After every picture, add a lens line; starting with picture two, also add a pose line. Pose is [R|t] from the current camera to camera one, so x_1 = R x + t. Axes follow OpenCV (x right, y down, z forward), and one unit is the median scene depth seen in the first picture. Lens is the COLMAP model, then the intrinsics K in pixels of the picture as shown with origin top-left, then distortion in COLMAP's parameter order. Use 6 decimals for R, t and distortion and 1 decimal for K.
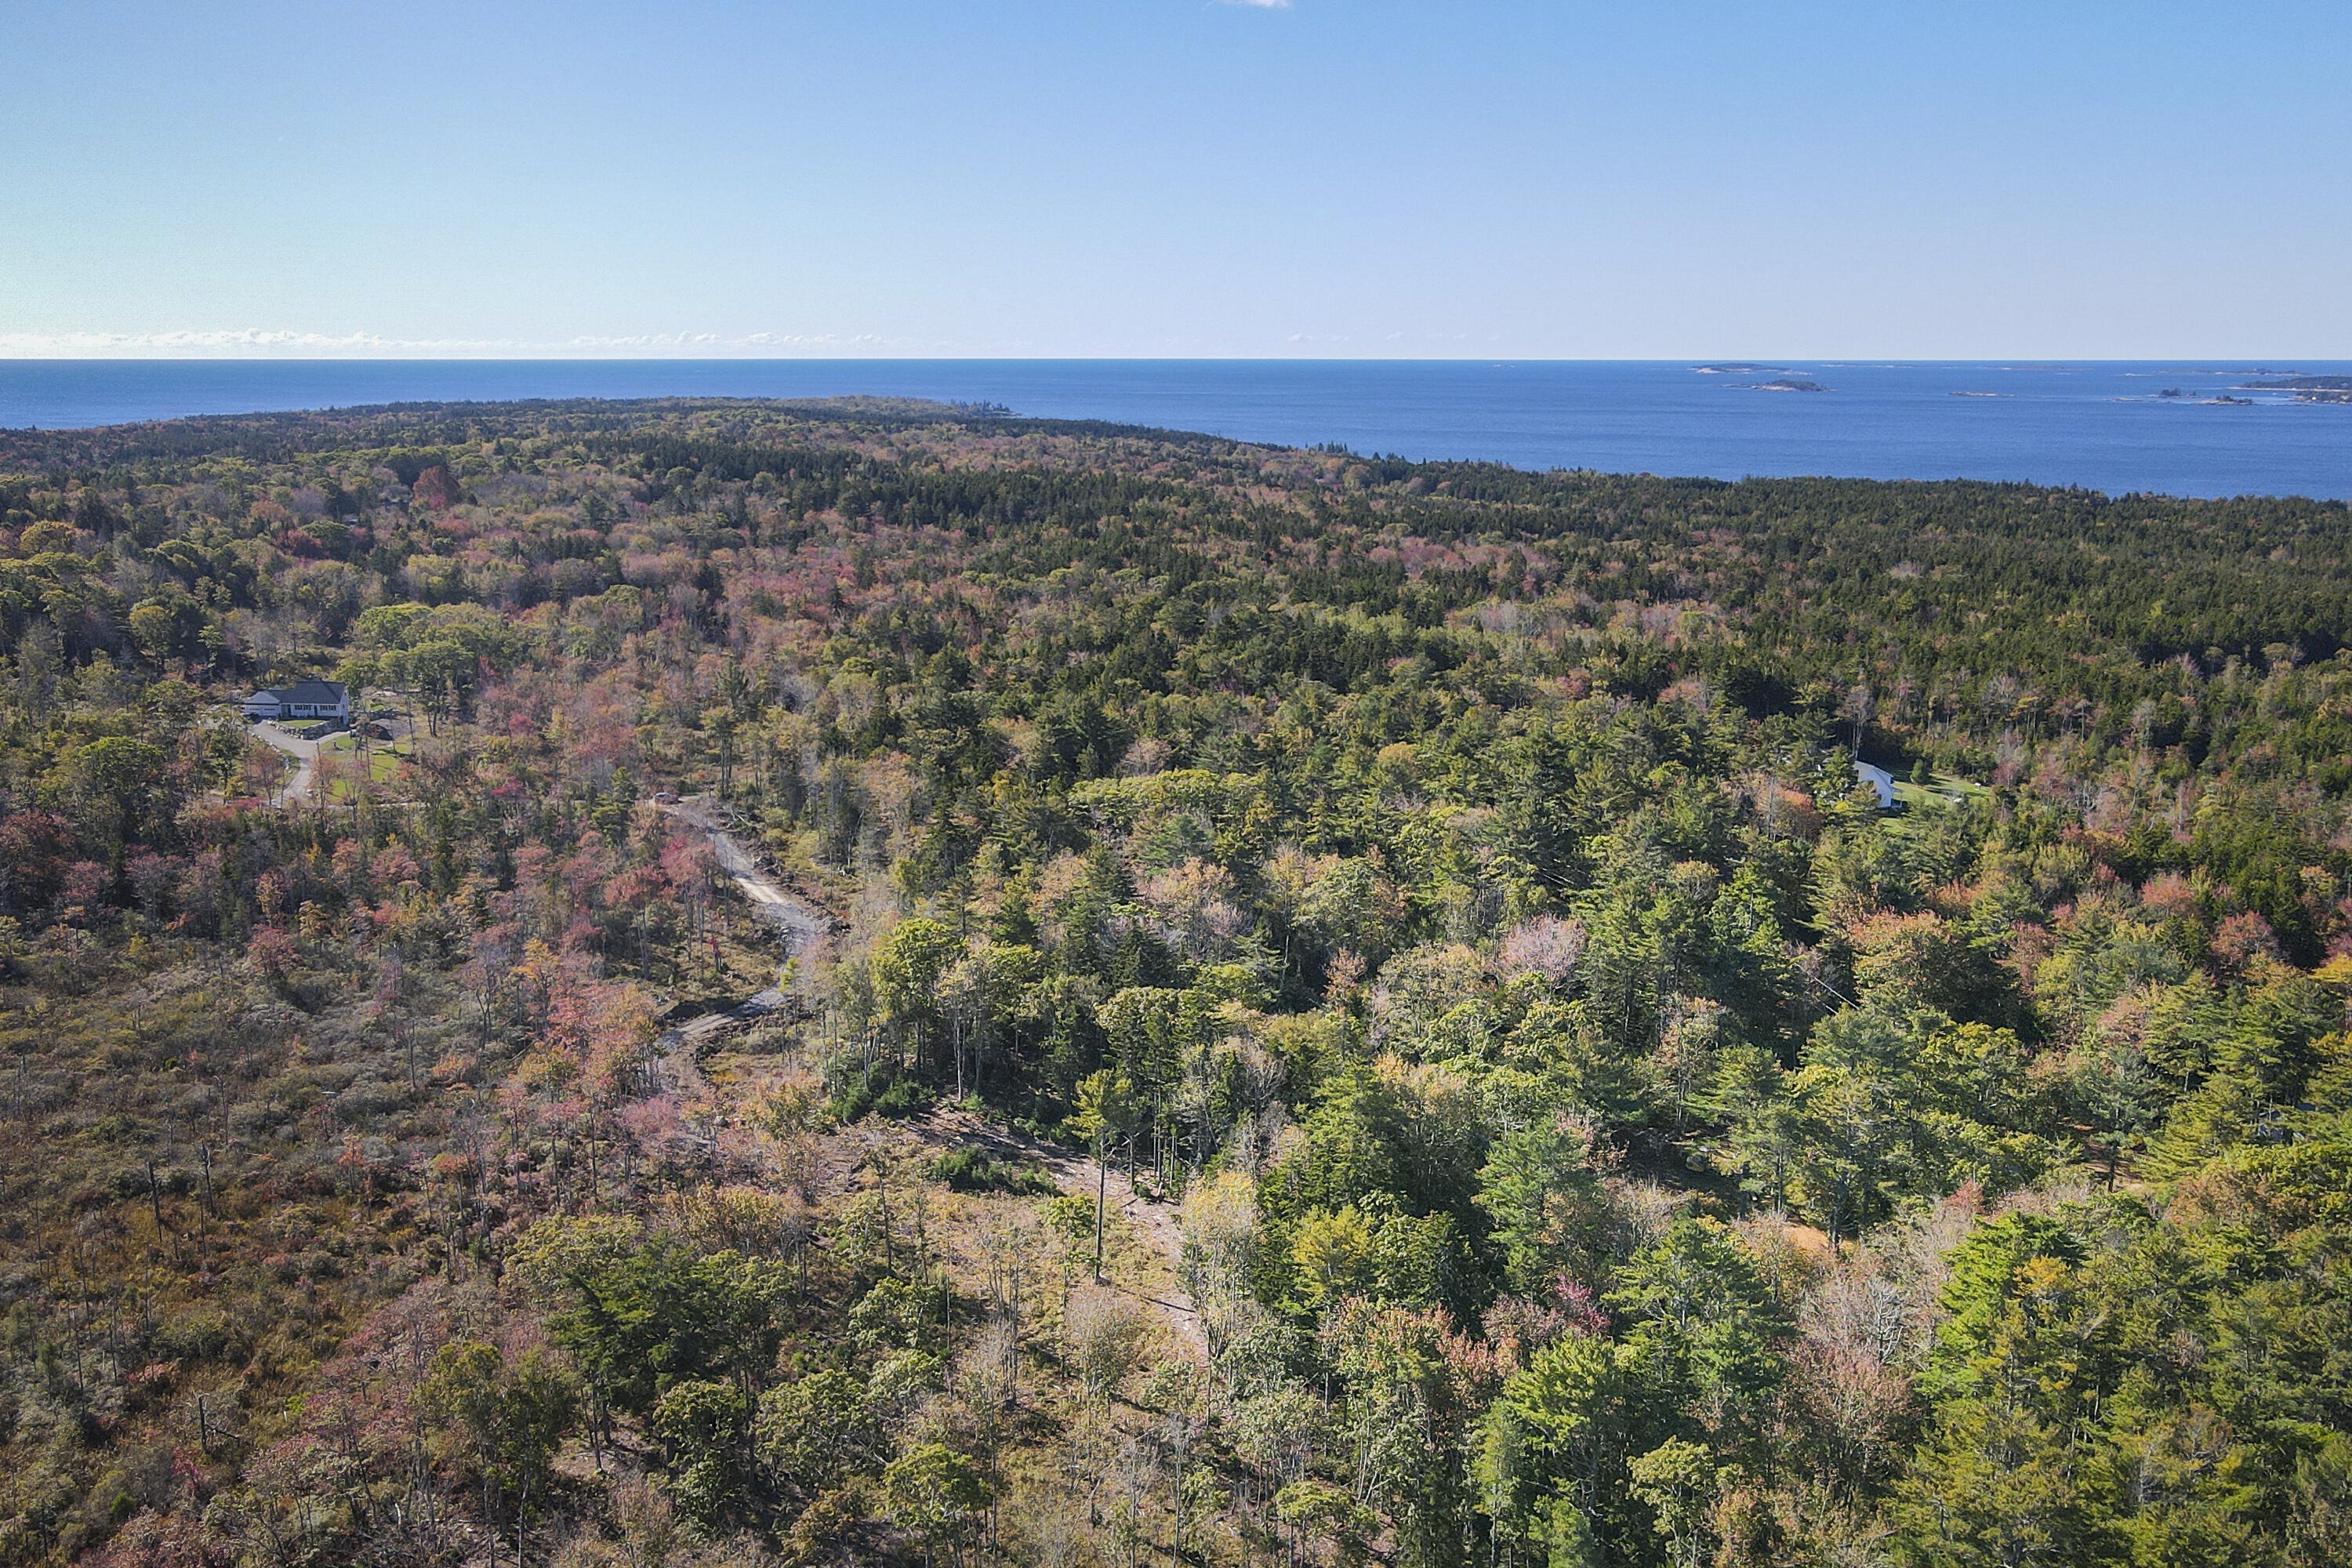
lens RADIAL K [[2035.8, 0, 1082.7], [0, 2035.8, 785.4], [0, 0, 1]] dist [0.005912, 0.015427]
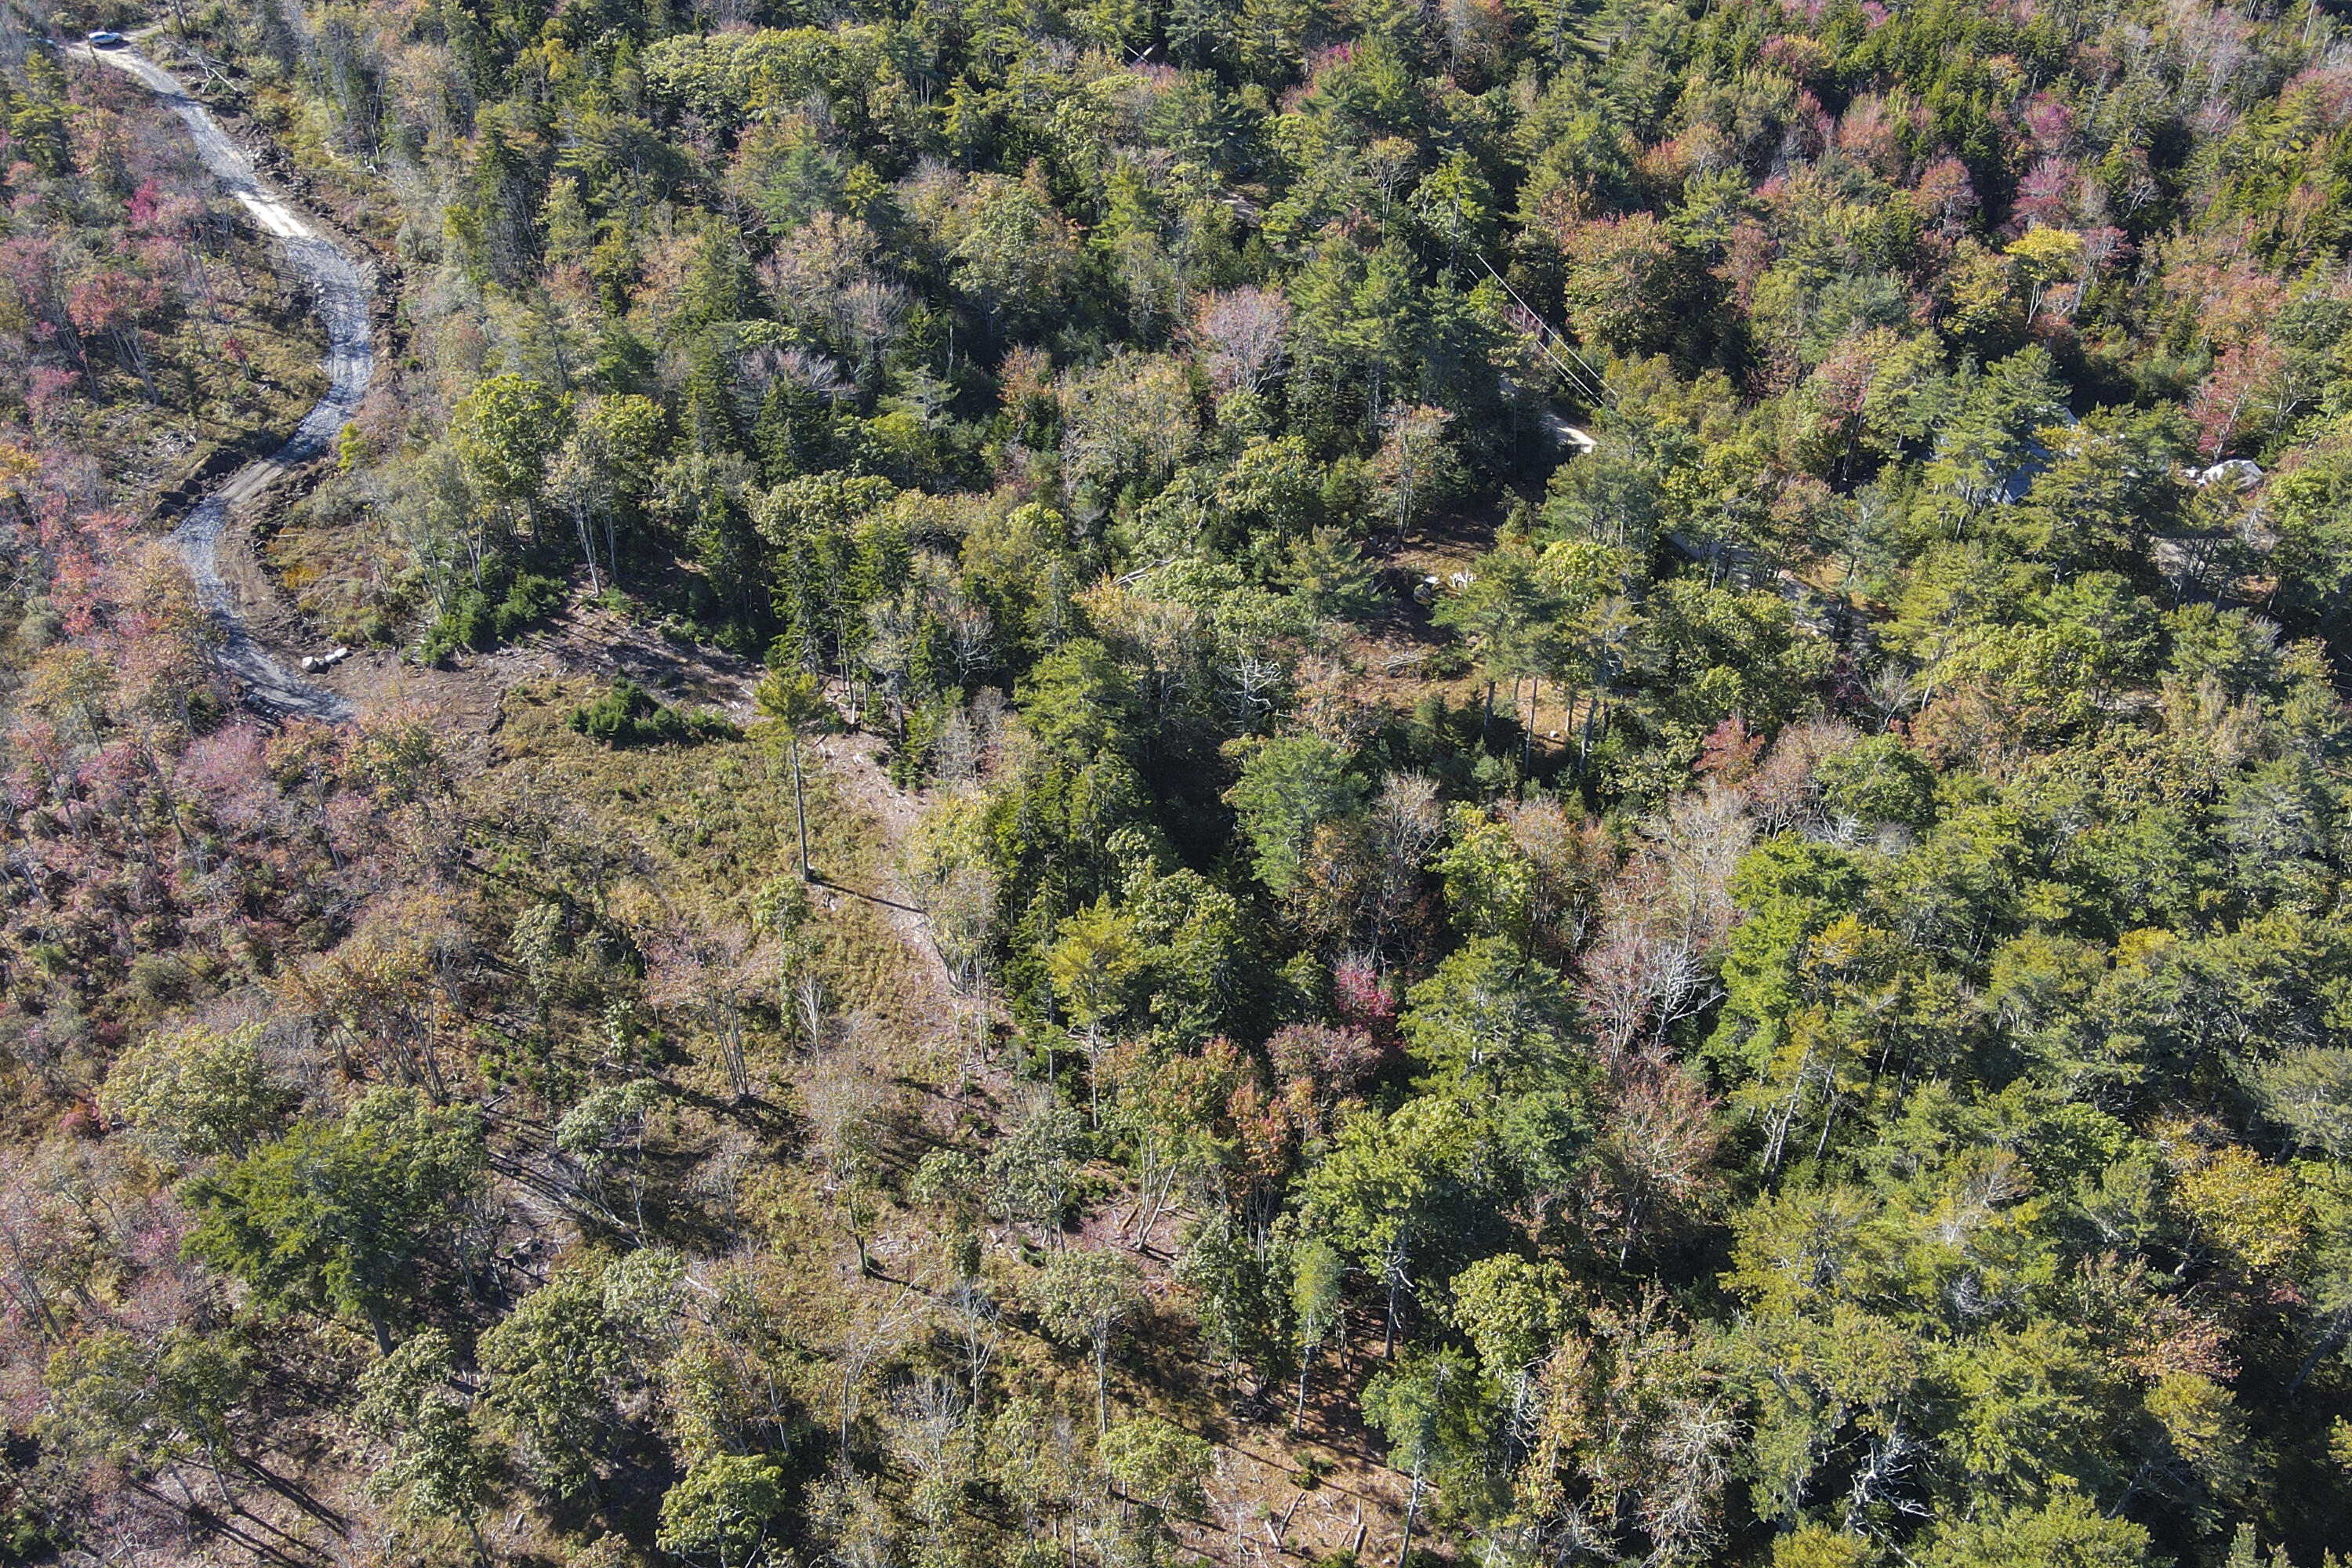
lens RADIAL K [[2016.8, 0, 1181.2], [0, 2016.8, 759.0], [0, 0, 1]] dist [-0.024680, 0.075380]
pose [[0.968297, -0.155606, 0.195418, 0.000905], [0.043877, 0.876073, 0.480179, -0.156736], [-0.245919, -0.456381, 0.855126, 0.161964]]
